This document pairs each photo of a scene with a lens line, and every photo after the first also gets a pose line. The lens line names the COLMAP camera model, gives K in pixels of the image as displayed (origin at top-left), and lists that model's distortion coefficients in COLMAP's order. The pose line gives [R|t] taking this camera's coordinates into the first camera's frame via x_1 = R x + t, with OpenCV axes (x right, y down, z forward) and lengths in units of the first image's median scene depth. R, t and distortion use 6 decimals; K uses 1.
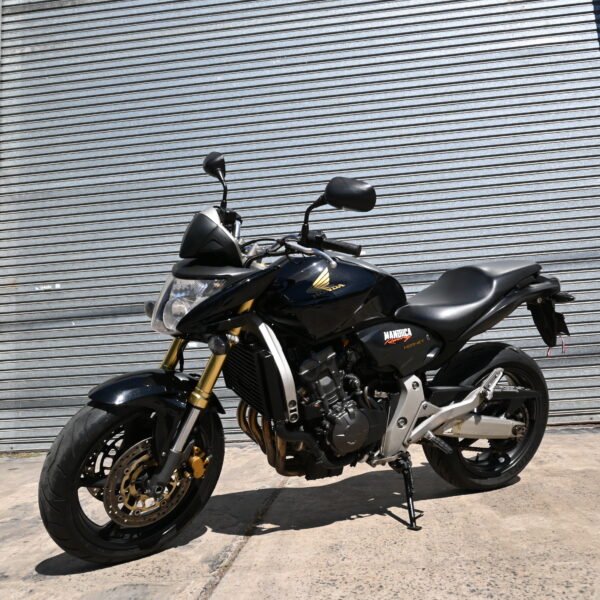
lens RADIAL K [[603.3, 0, 300.0], [0, 603.3, 300.0], [0, 0, 1]] dist [0.001333, -0.006729]
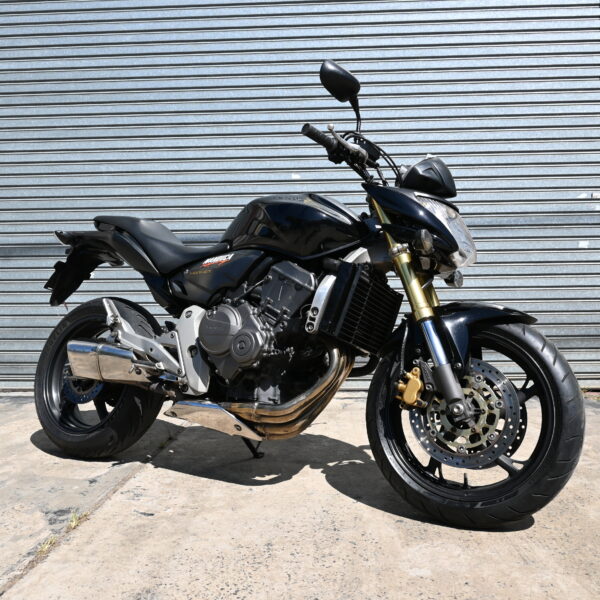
lens RADIAL K [[603.3, 0, 300.0], [0, 603.3, 300.0], [0, 0, 1]] dist [0.001333, -0.006729]
pose [[0.997054, 0.052800, 0.055631, 0.078819], [-0.058539, 0.992516, 0.107170, 0.001770], [-0.049556, -0.110111, 0.992683, 0.165583]]
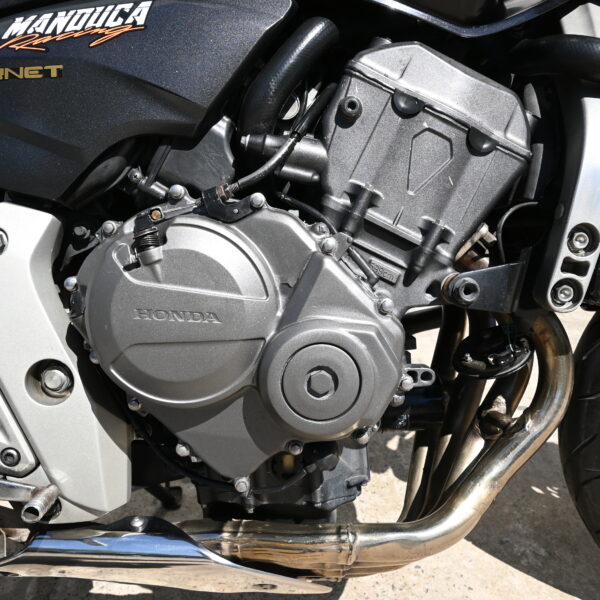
lens RADIAL K [[603.3, 0, 300.0], [0, 603.3, 300.0], [0, 0, 1]] dist [0.001333, -0.006729]
pose [[0.859444, -0.101497, 0.501053, 0.006066], [-0.108585, 0.921489, 0.372917, 0.026987], [-0.499565, -0.374908, 0.780947, 0.510836]]
